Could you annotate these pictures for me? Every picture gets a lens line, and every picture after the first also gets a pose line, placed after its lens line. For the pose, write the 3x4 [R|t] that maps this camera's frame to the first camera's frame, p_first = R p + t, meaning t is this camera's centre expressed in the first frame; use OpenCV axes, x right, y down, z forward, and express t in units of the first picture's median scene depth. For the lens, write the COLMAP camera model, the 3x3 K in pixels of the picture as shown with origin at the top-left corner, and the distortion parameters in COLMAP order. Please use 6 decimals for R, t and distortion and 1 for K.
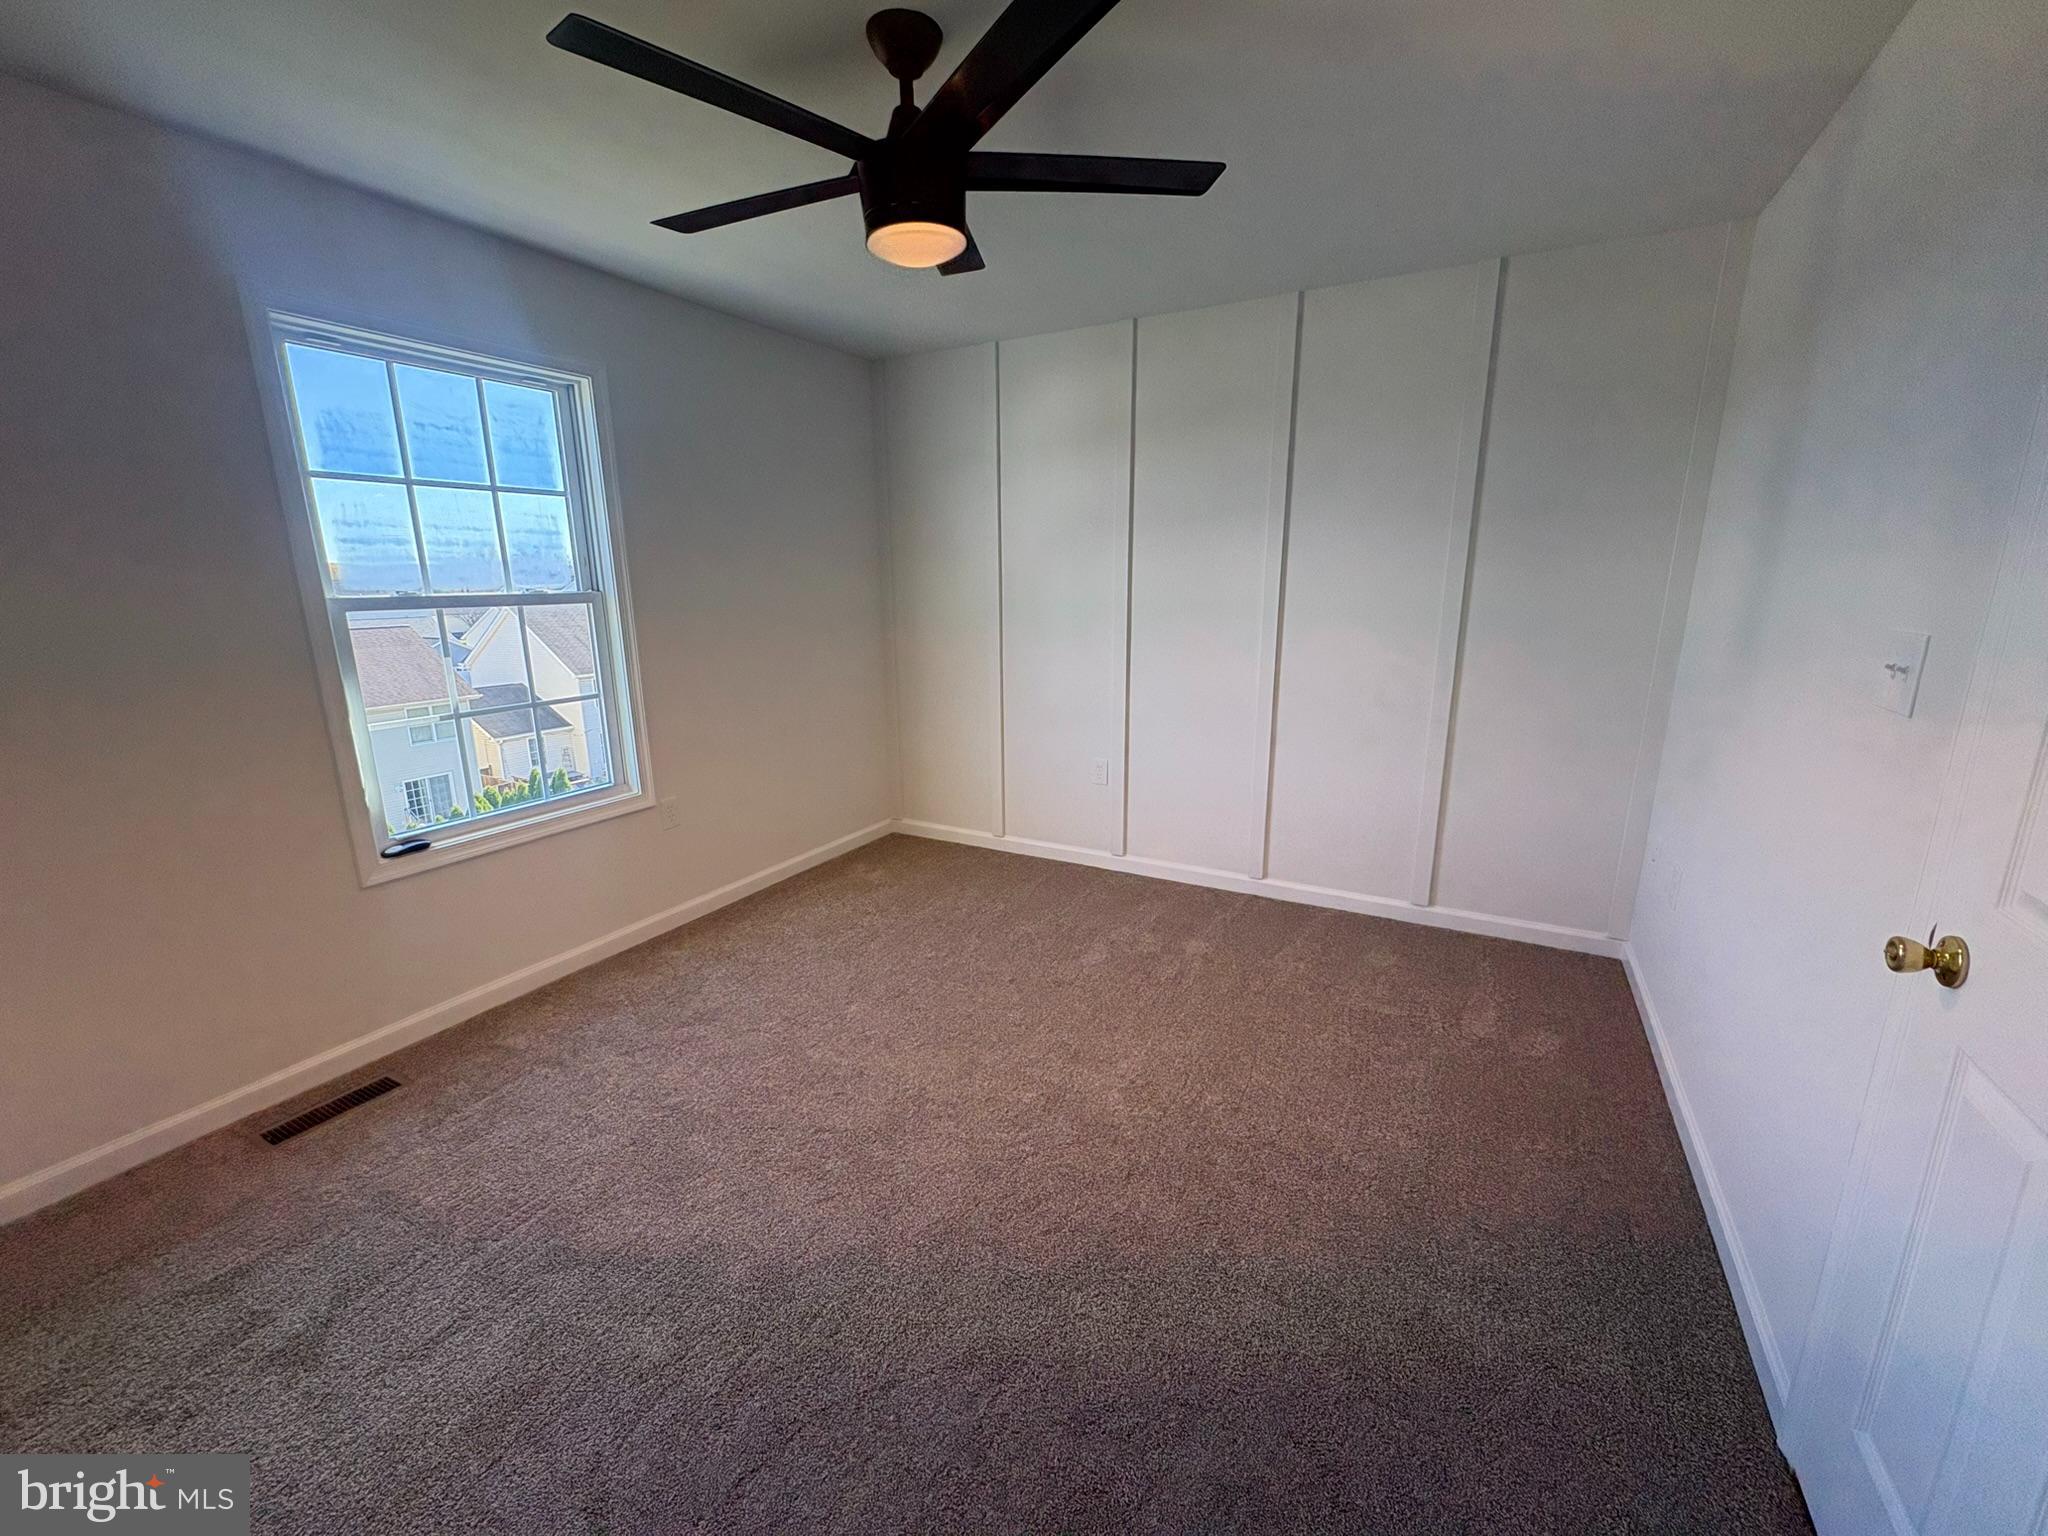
lens RADIAL K [[814.7, 0, 1029.7], [0, 814.7, 776.9], [0, 0, 1]] dist [0.002566, -0.000695]
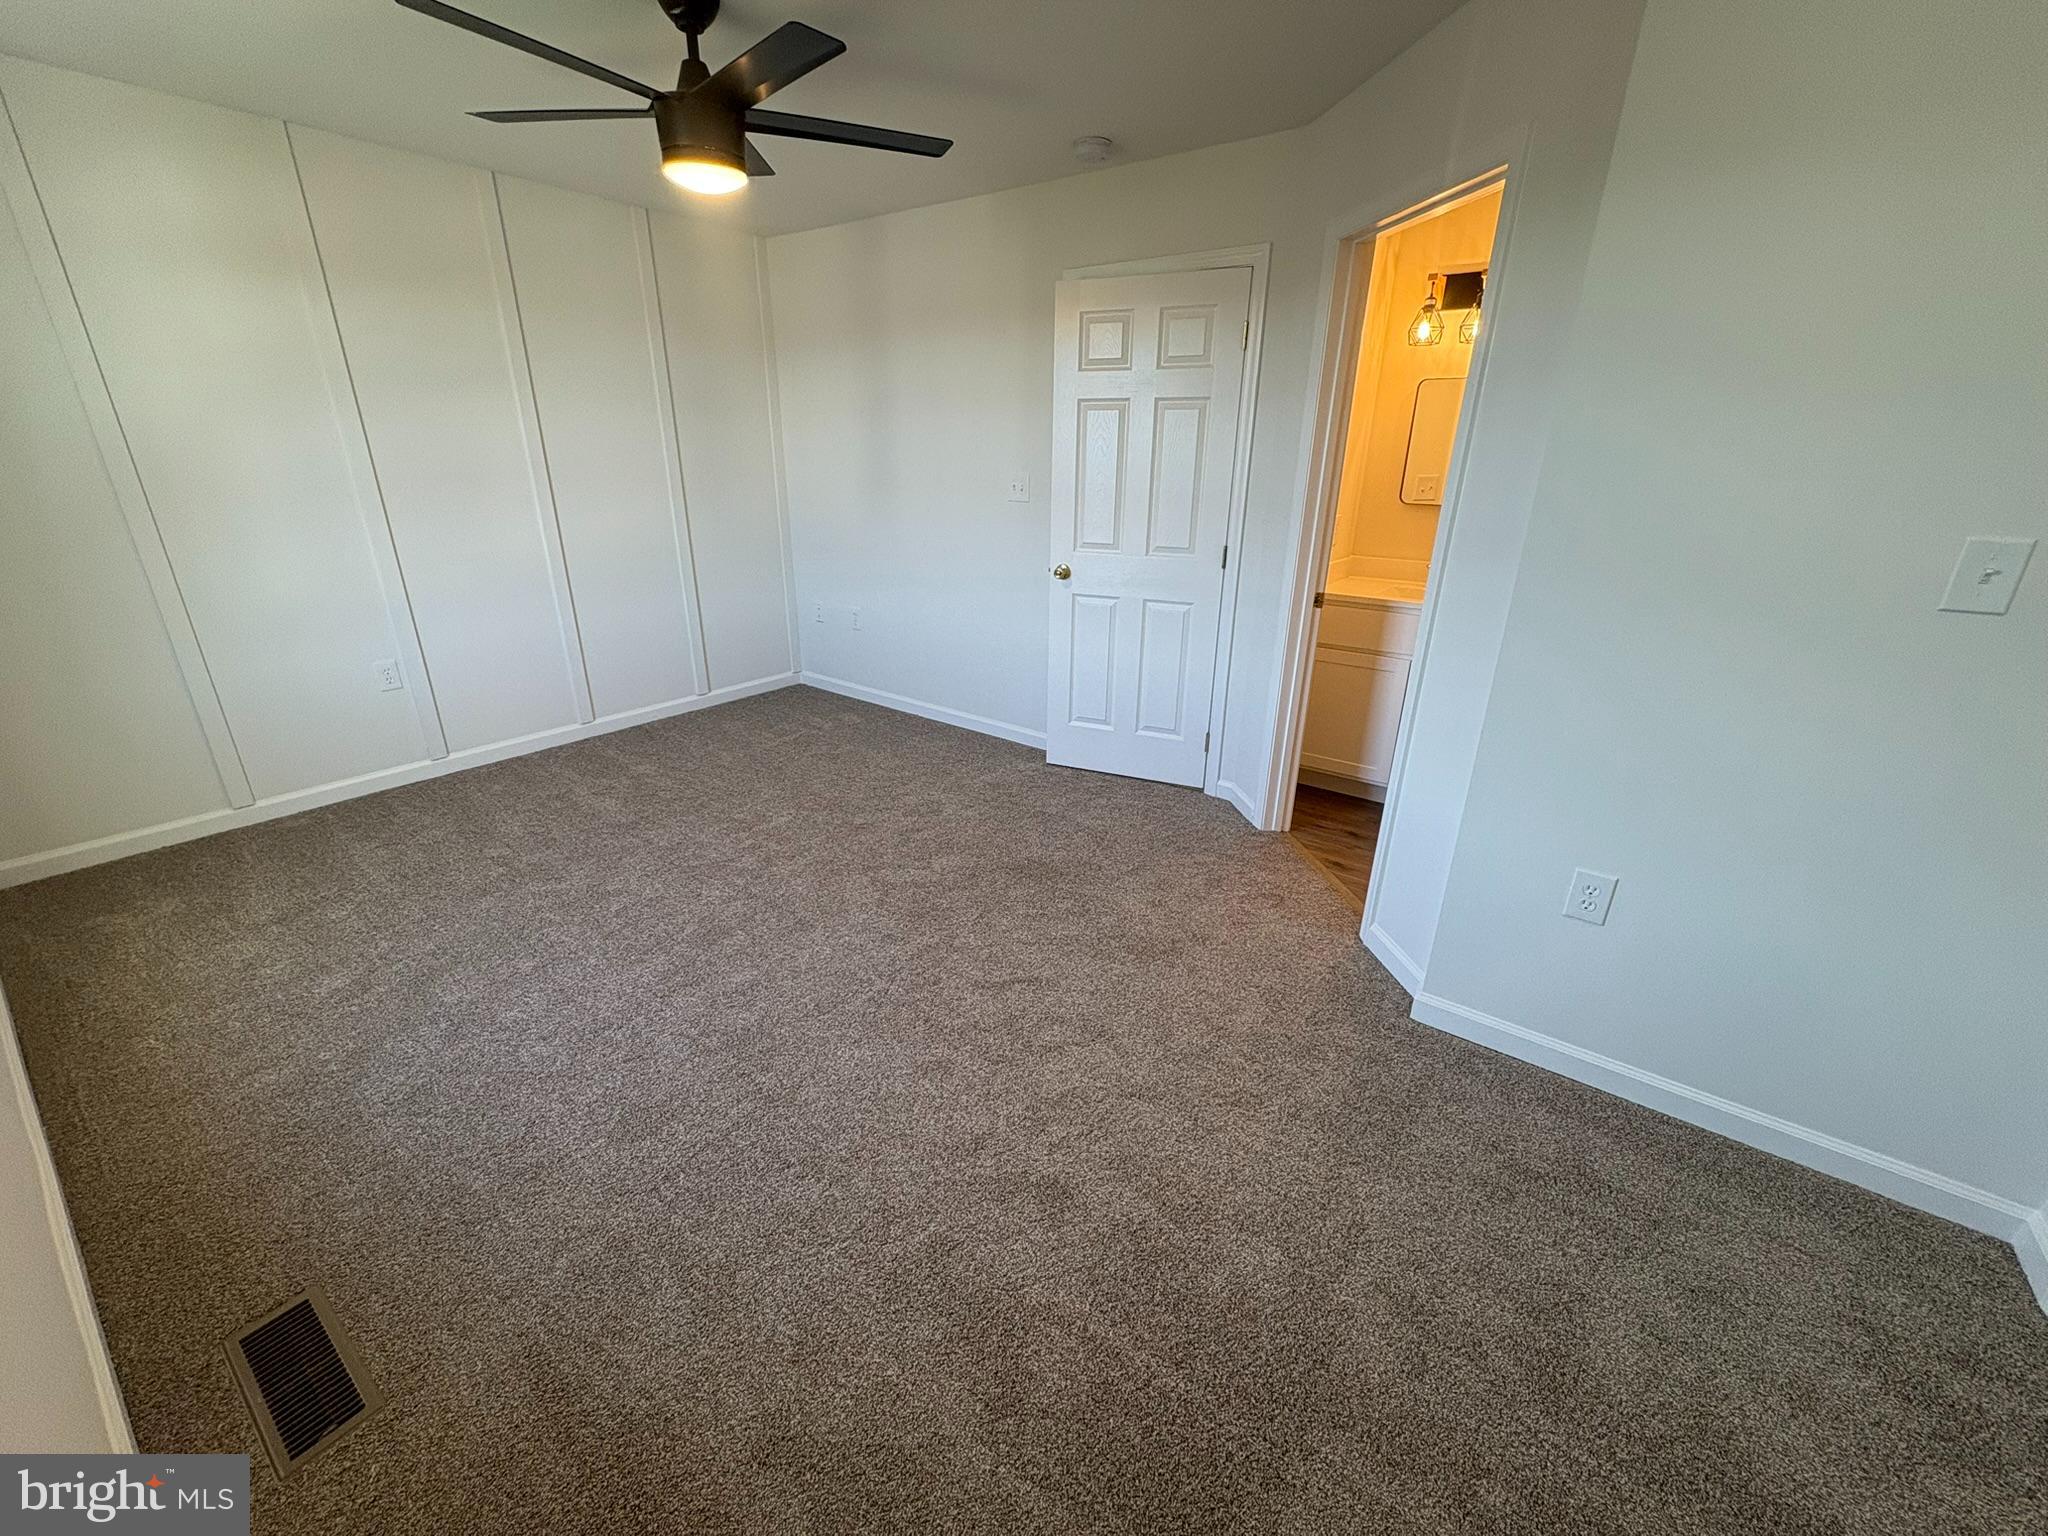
lens RADIAL K [[814.7, 0, 1036.6], [0, 814.7, 763.4], [0, 0, 1]] dist [0.002566, -0.000695]
pose [[0.122906, -0.348374, 0.929263, -0.789290], [0.220107, 0.922611, 0.316768, -0.050502], [-0.967702, 0.165605, 0.190074, 0.194482]]
